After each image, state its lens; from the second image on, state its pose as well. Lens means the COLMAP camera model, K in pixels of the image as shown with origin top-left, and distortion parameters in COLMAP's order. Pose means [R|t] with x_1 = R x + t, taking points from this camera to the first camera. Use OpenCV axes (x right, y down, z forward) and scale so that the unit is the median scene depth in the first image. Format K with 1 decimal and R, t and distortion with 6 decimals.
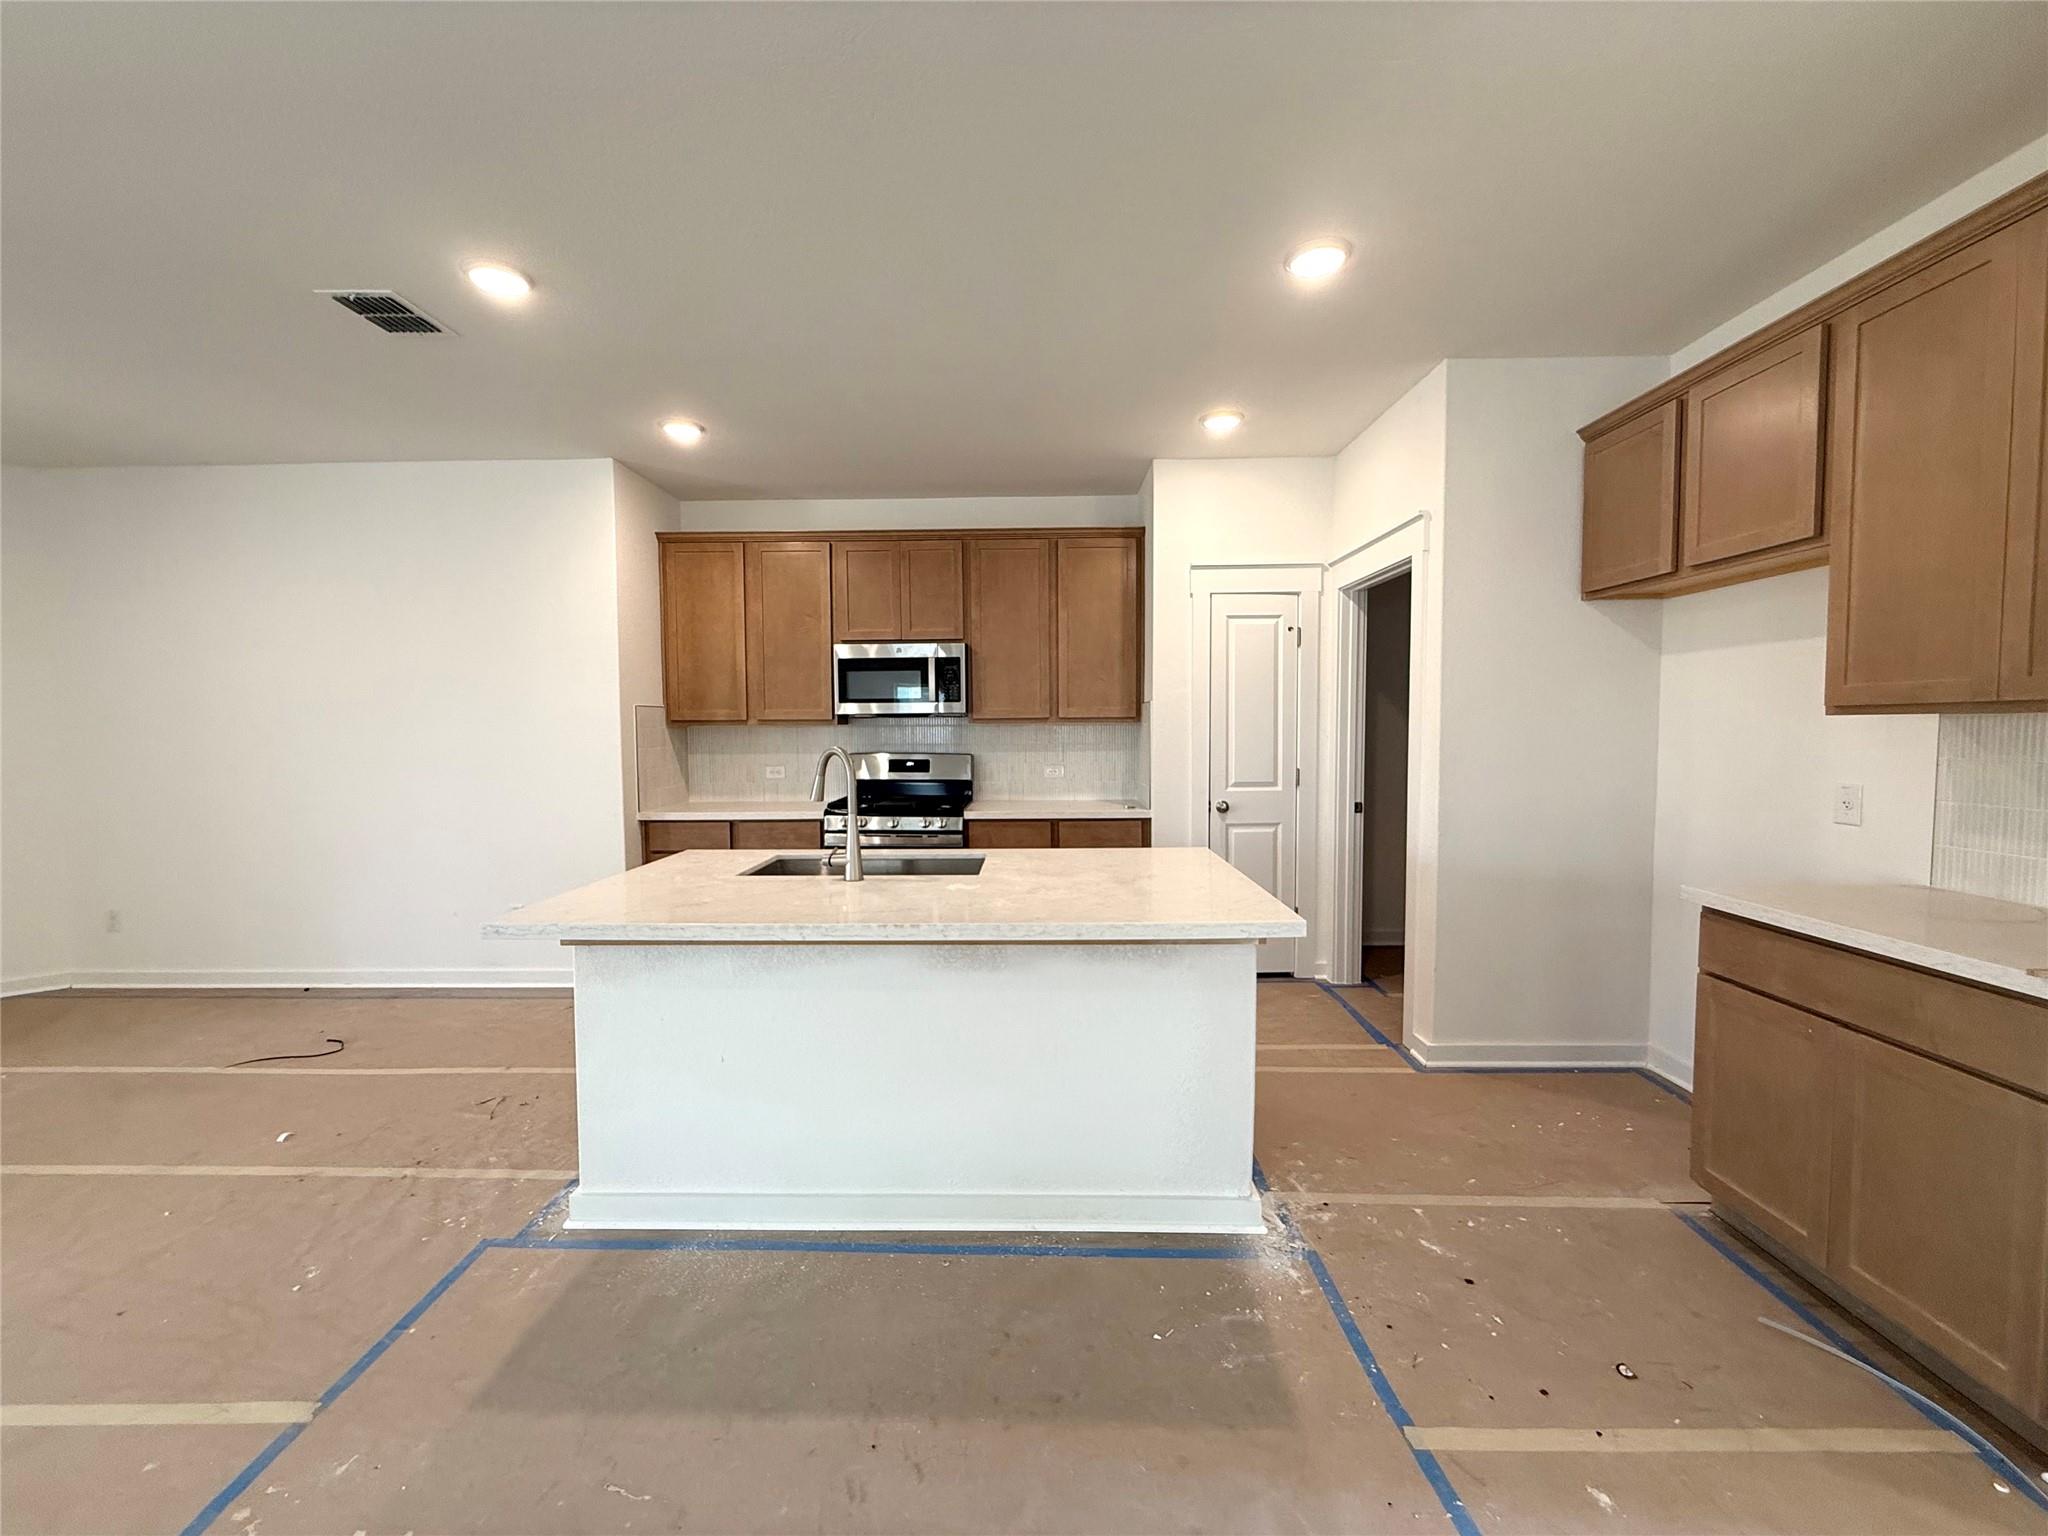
lens RADIAL K [[827.6, 0, 1024.0], [0, 827.6, 768.0], [0, 0, 1]] dist [0.009469, 0.000149]
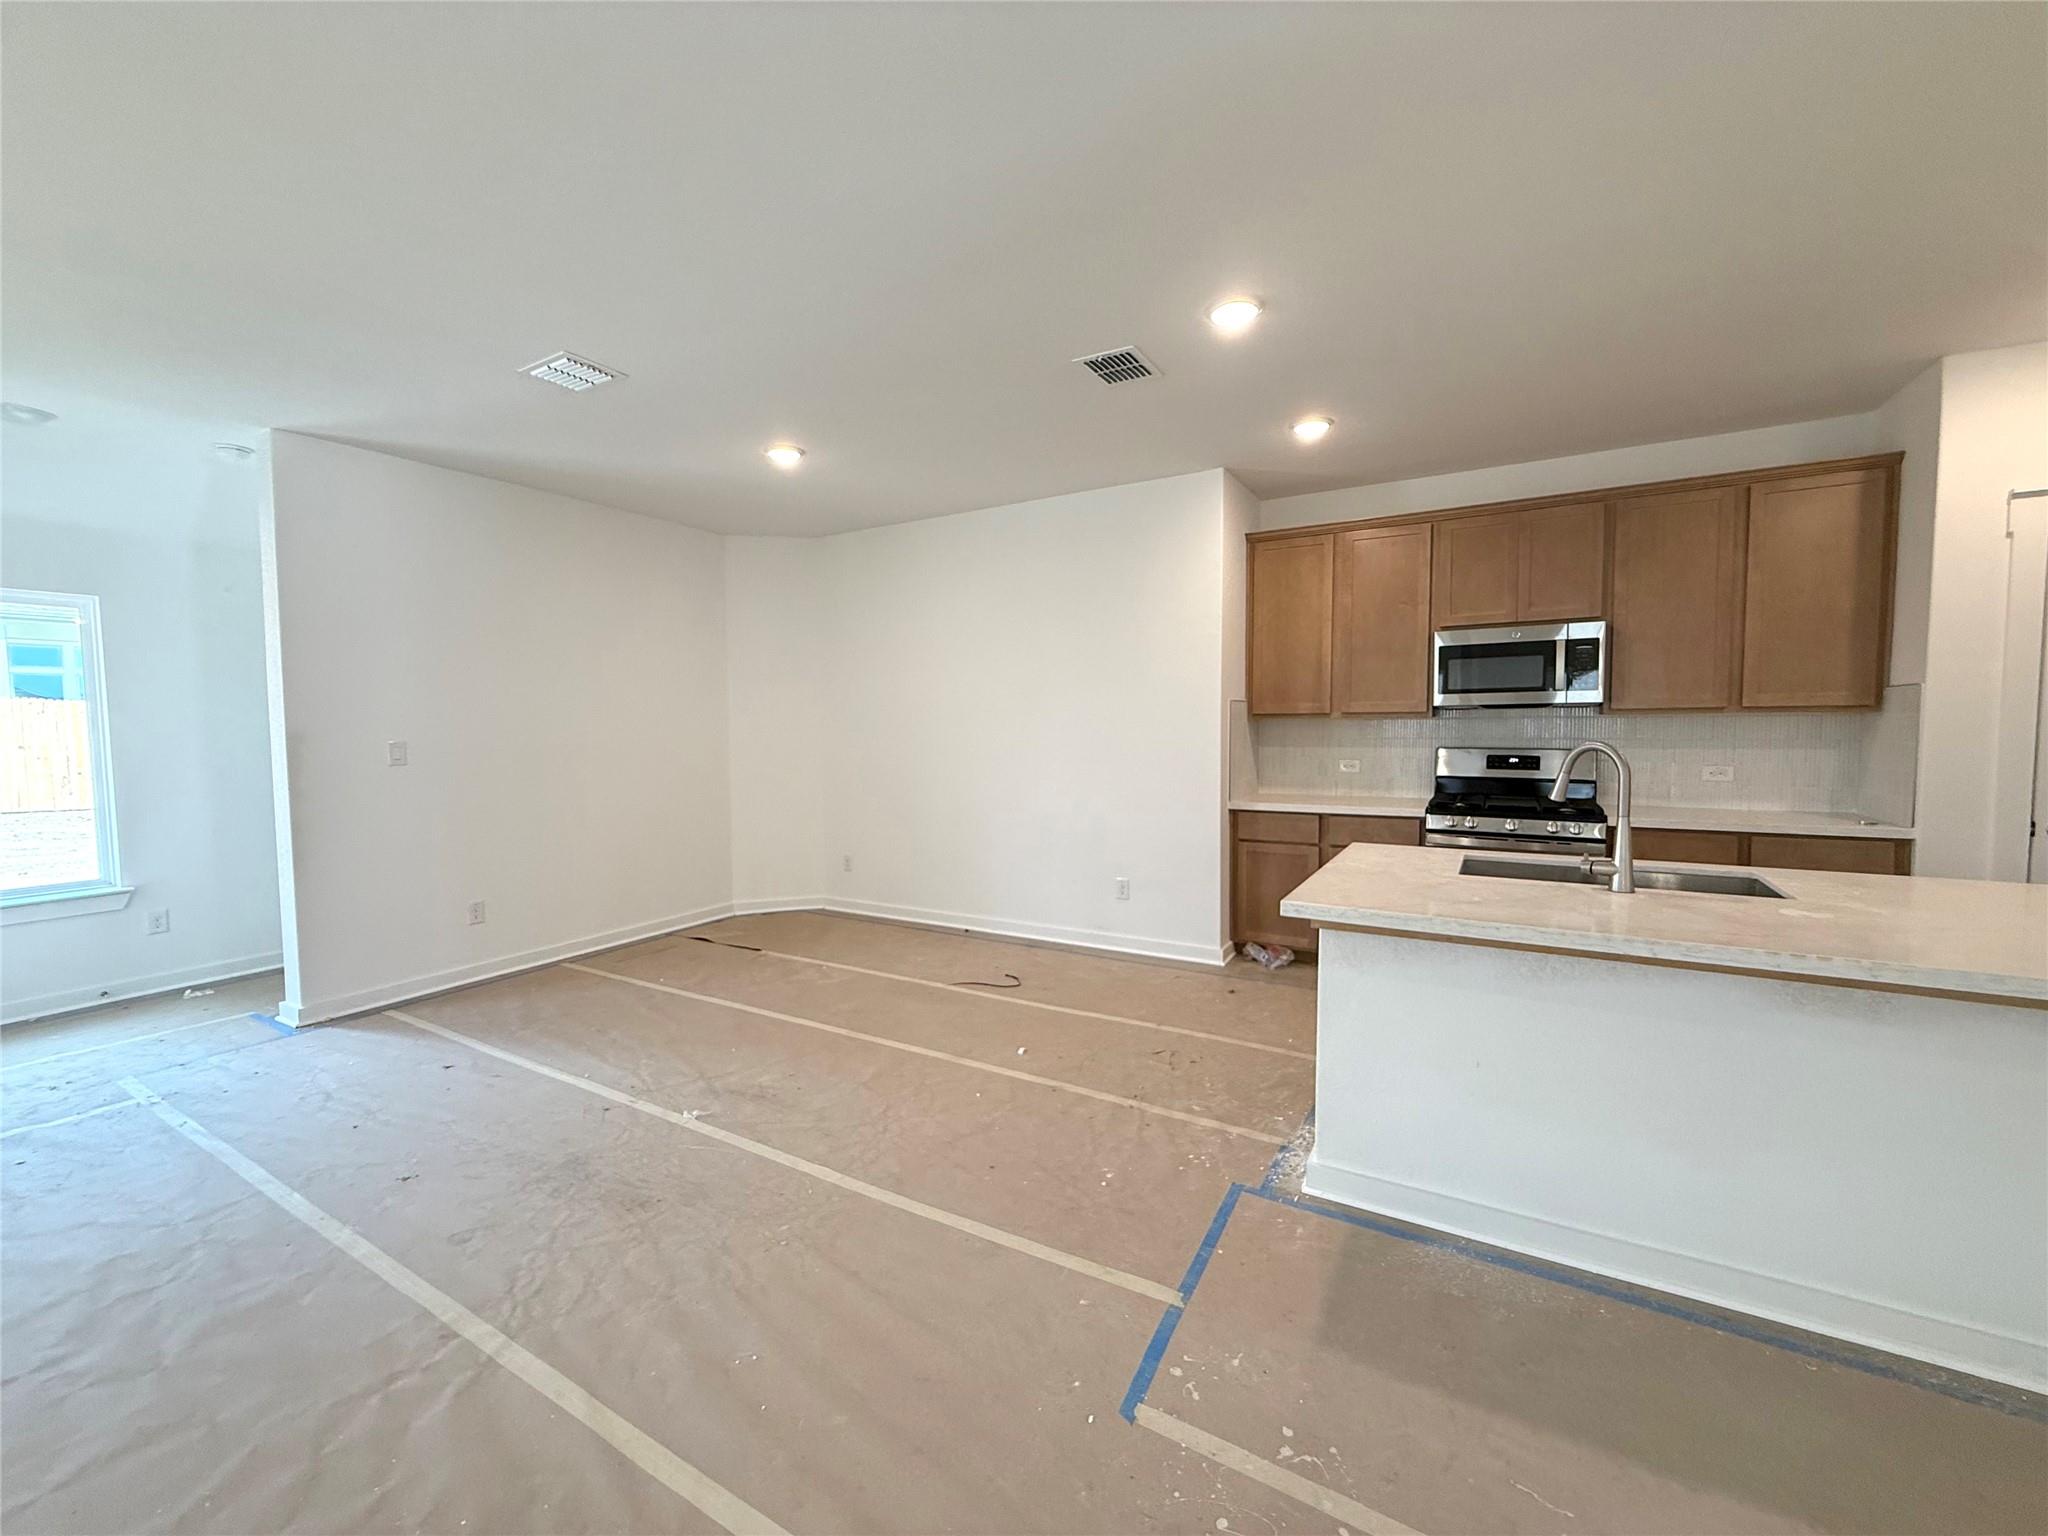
lens RADIAL K [[827.6, 0, 1024.0], [0, 827.6, 768.0], [0, 0, 1]] dist [0.009469, 0.000149]
pose [[0.877413, 0.024292, -0.479120, -0.190681], [-0.020078, 0.999702, 0.013918, 0.001666], [0.479315, -0.002592, 0.877639, -0.052165]]
